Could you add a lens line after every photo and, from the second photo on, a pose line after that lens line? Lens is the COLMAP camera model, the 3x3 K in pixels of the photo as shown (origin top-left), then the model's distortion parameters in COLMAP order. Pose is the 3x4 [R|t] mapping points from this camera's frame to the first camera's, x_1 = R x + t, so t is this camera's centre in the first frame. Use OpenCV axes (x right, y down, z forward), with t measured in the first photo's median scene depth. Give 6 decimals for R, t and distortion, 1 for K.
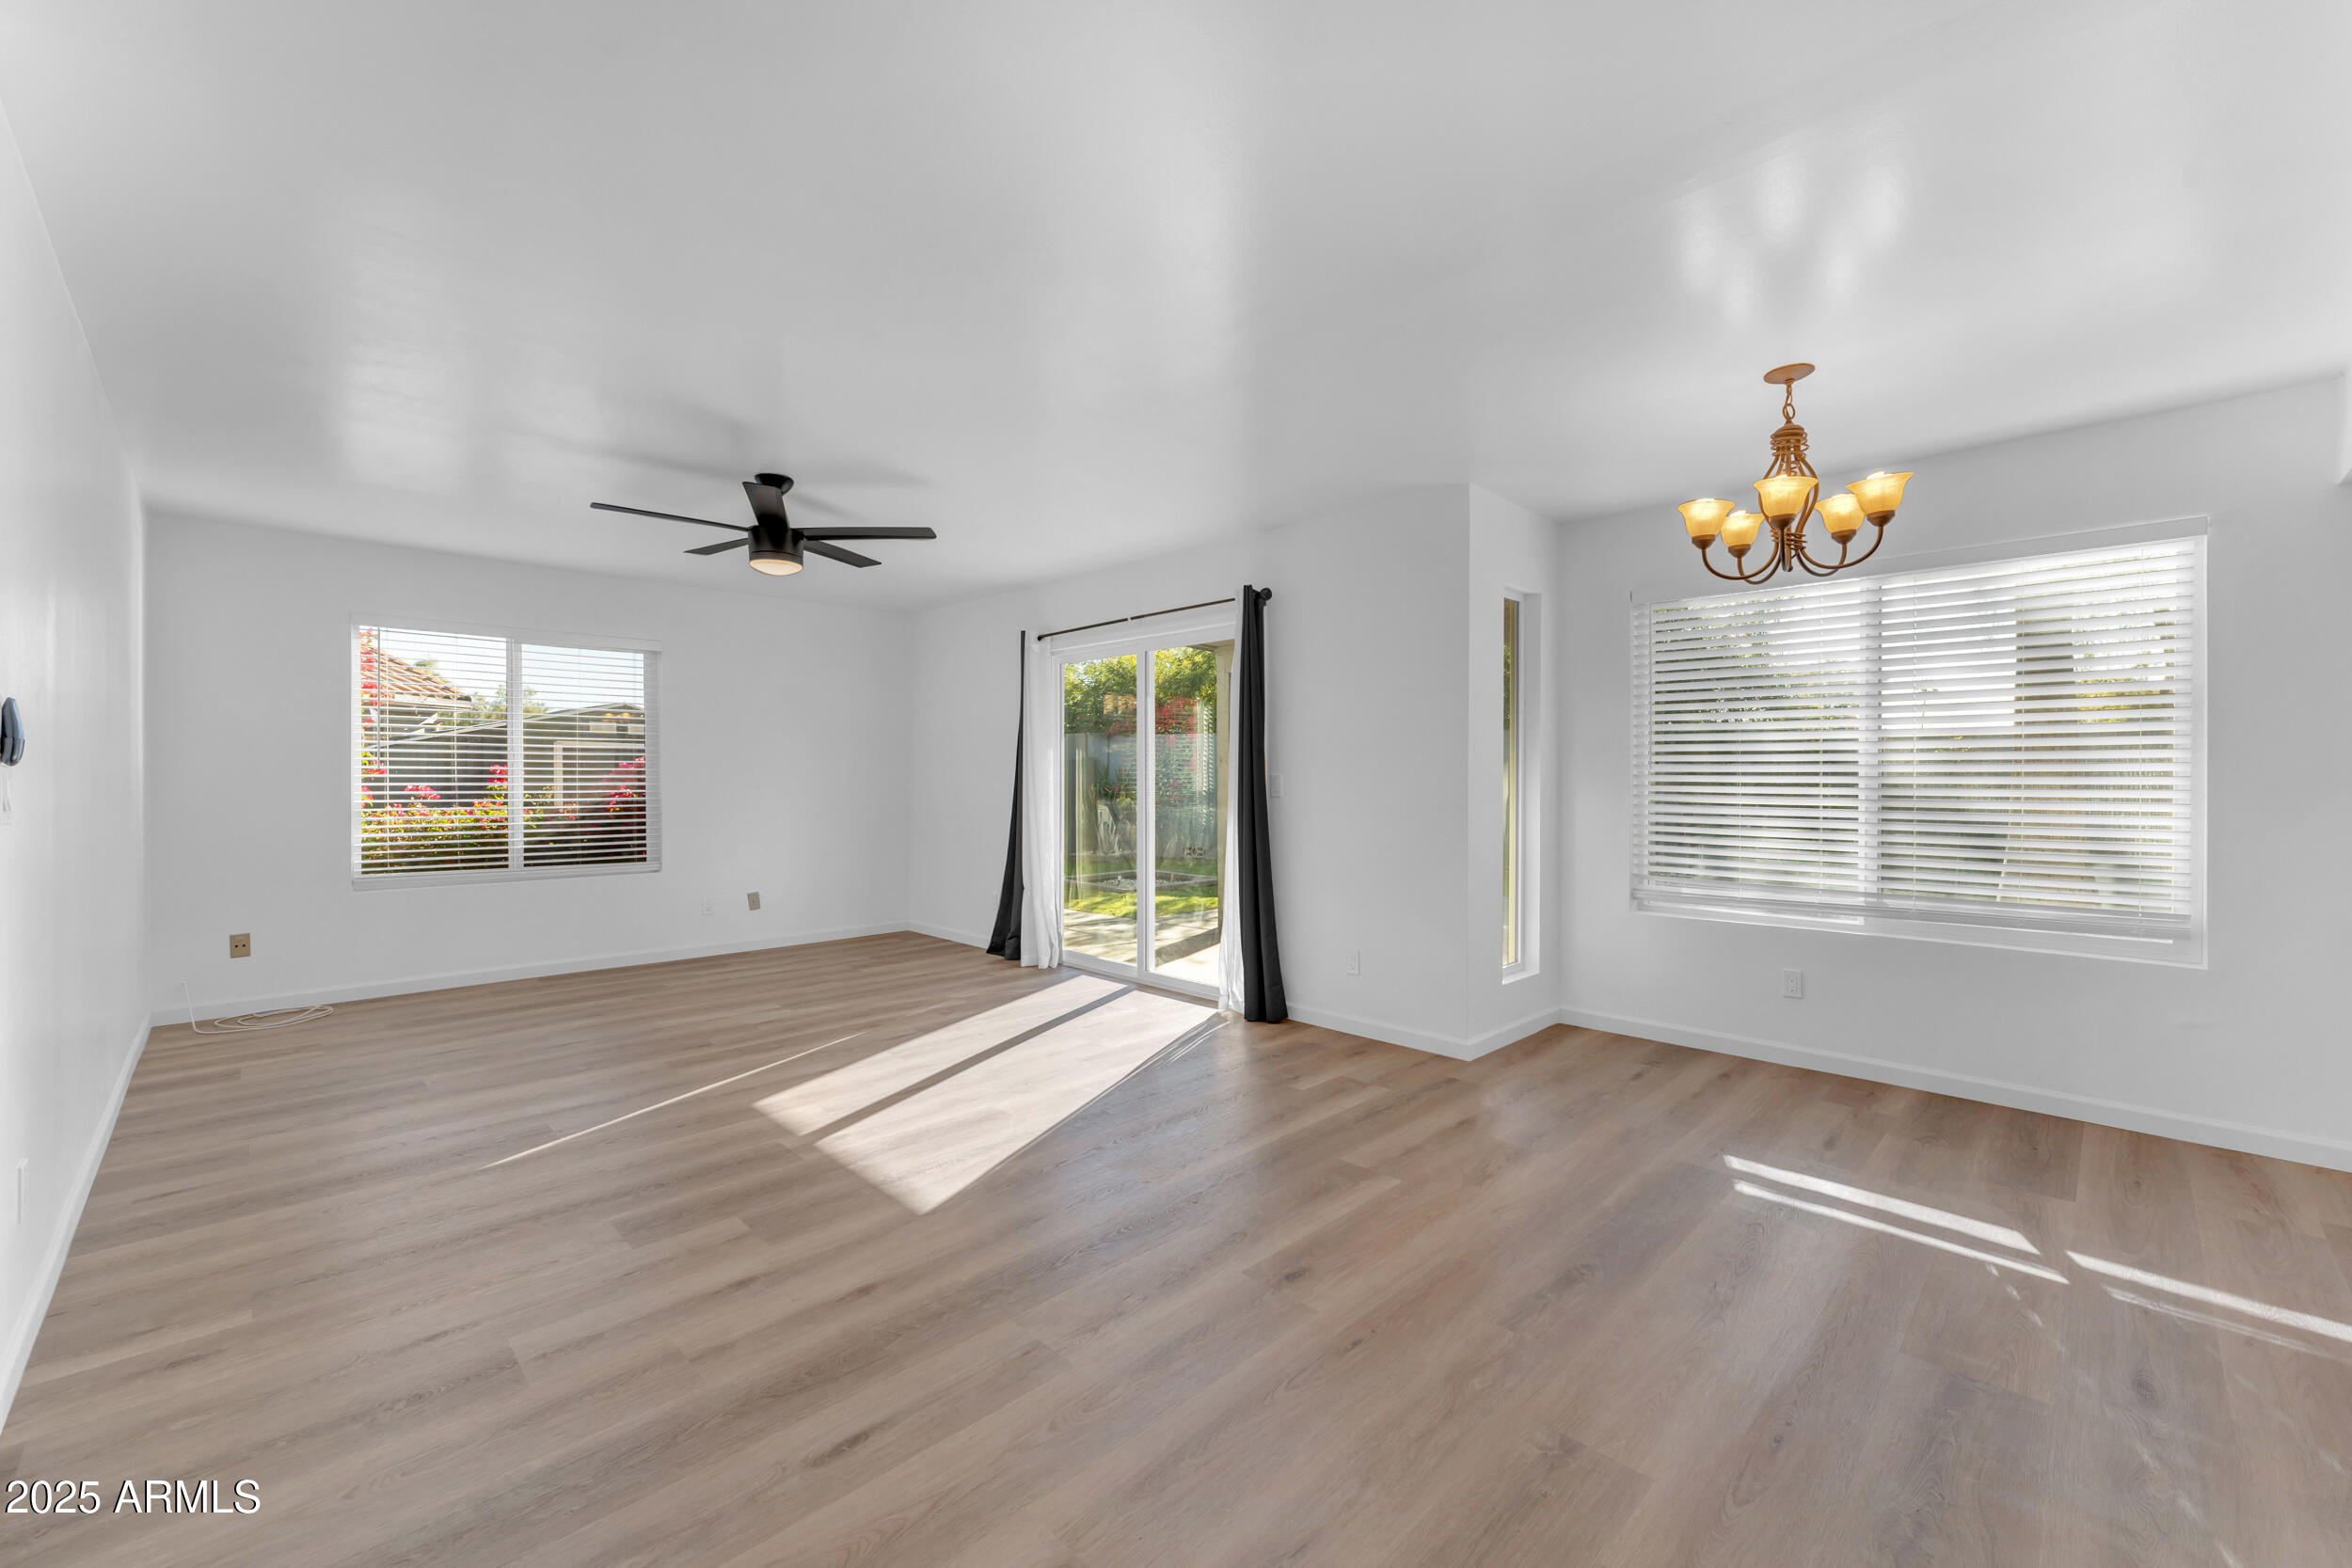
lens RADIAL K [[941.0, 0, 1181.7], [0, 941.0, 785.8], [0, 0, 1]] dist [-0.001236, -0.000357]
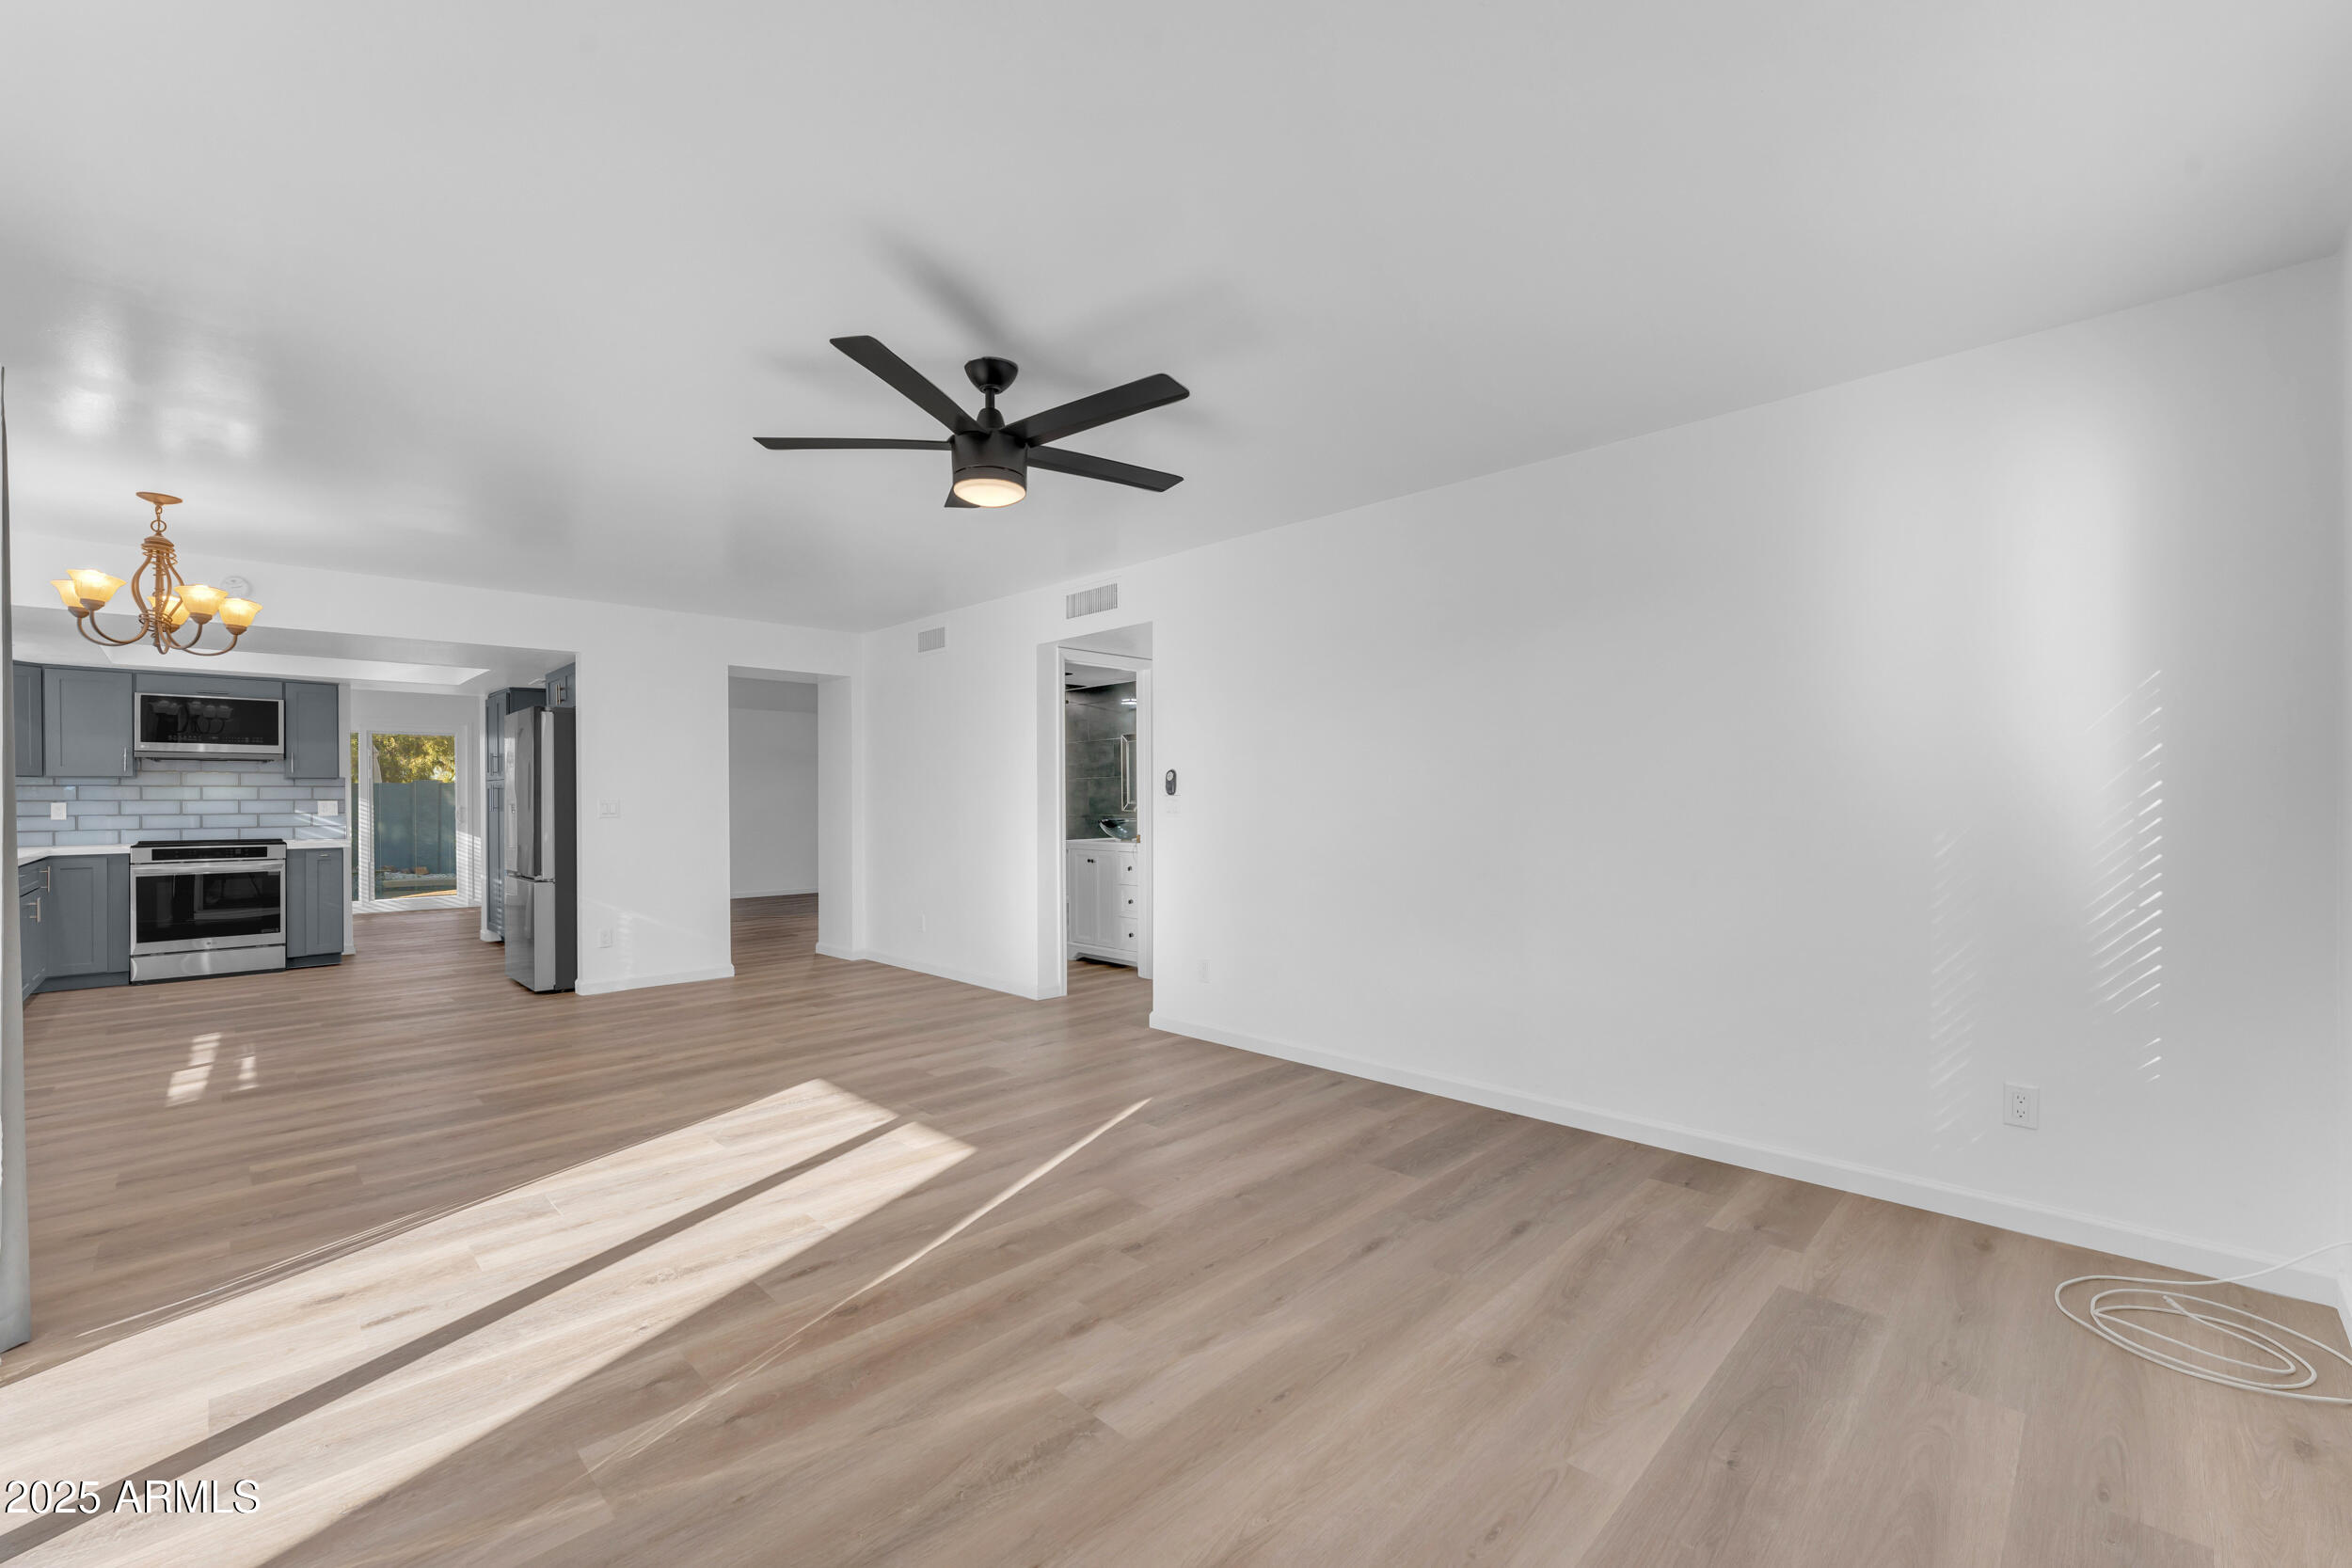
lens RADIAL K [[961.2, 0, 1170.4], [0, 961.2, 795.4], [0, 0, 1]] dist [0.000984, 0.000487]
pose [[-0.999993, 0.000330, -0.003632, -0.718832], [0.000314, 0.999990, 0.004412, -0.022774], [0.003633, 0.004411, -0.999984, 2.191037]]
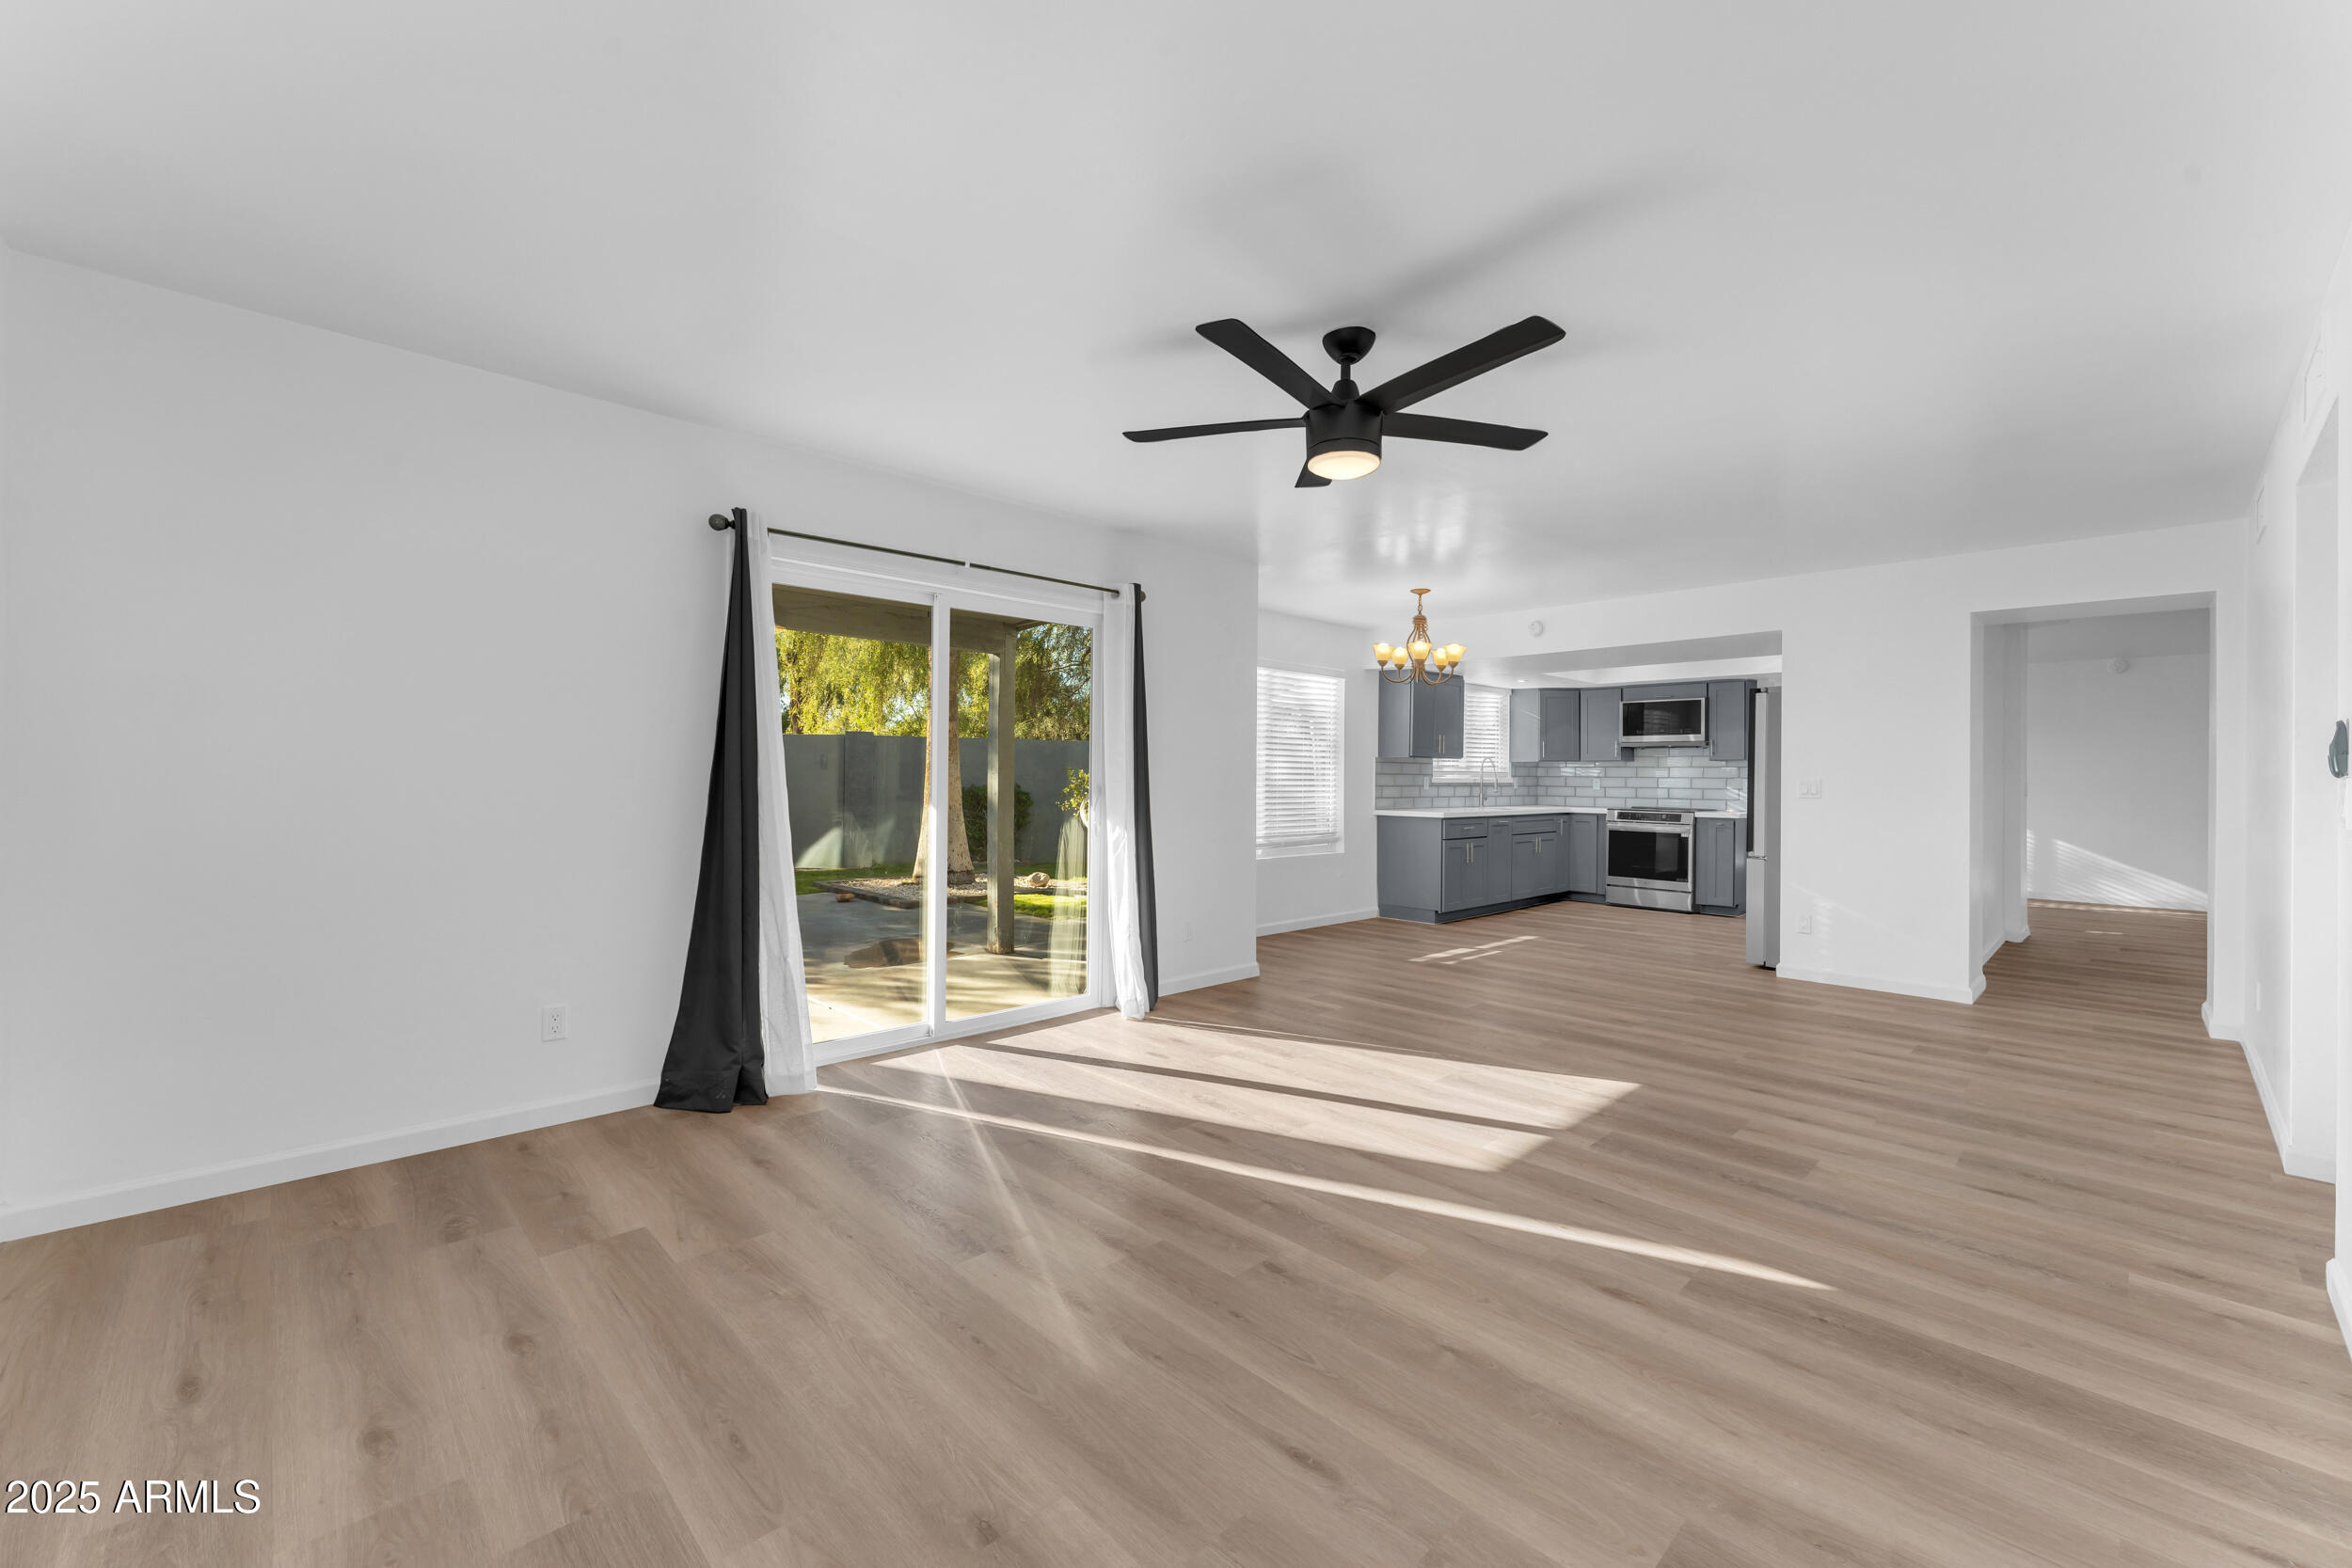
lens RADIAL K [[940.8, 0, 1175.5], [0, 940.8, 773.3], [0, 0, 1]] dist [0.002452, 0.000524]
pose [[0.011394, -0.001612, 0.999934, -1.429416], [-0.002860, 0.999995, 0.001645, -0.016390], [-0.999931, -0.002879, 0.011390, 1.428106]]
